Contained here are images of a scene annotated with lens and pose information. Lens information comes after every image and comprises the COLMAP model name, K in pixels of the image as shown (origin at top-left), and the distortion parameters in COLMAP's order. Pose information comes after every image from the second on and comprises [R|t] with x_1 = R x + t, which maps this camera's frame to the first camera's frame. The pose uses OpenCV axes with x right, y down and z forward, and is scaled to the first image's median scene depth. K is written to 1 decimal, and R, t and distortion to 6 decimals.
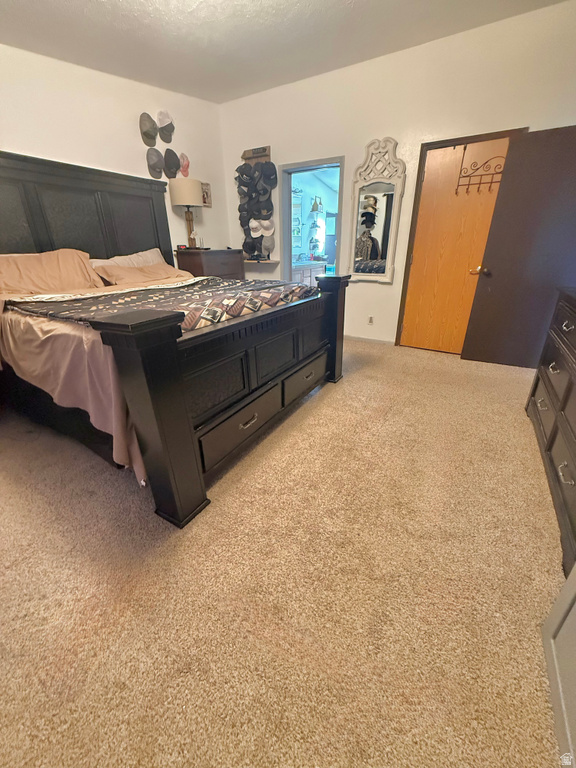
lens RADIAL K [[305.1, 0, 289.0], [0, 305.1, 382.4], [0, 0, 1]] dist [0.001291, 0.000069]
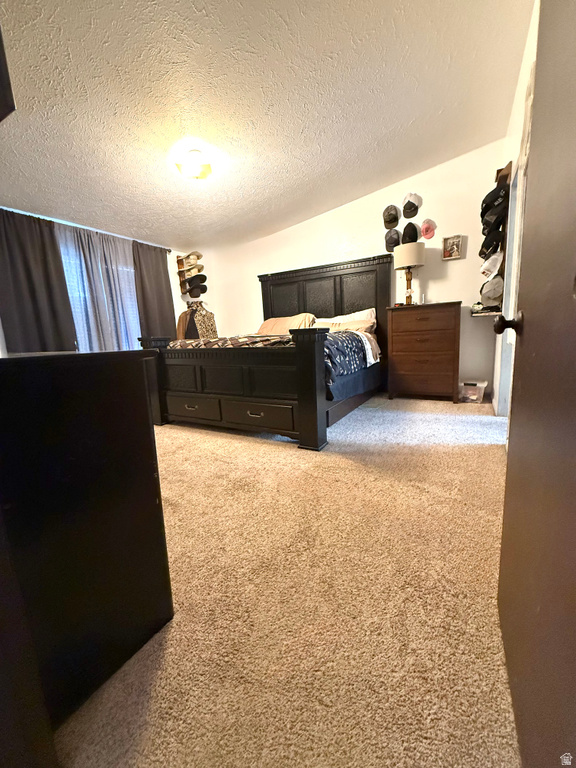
lens RADIAL K [[305.1, 0, 288.6], [0, 305.1, 383.1], [0, 0, 1]] dist [0.001291, 0.000069]
pose [[0.012441, 0.180480, -0.983500, 0.869028], [-0.355935, 0.919951, 0.164316, -0.267847], [0.934428, 0.348018, 0.075684, 0.760077]]
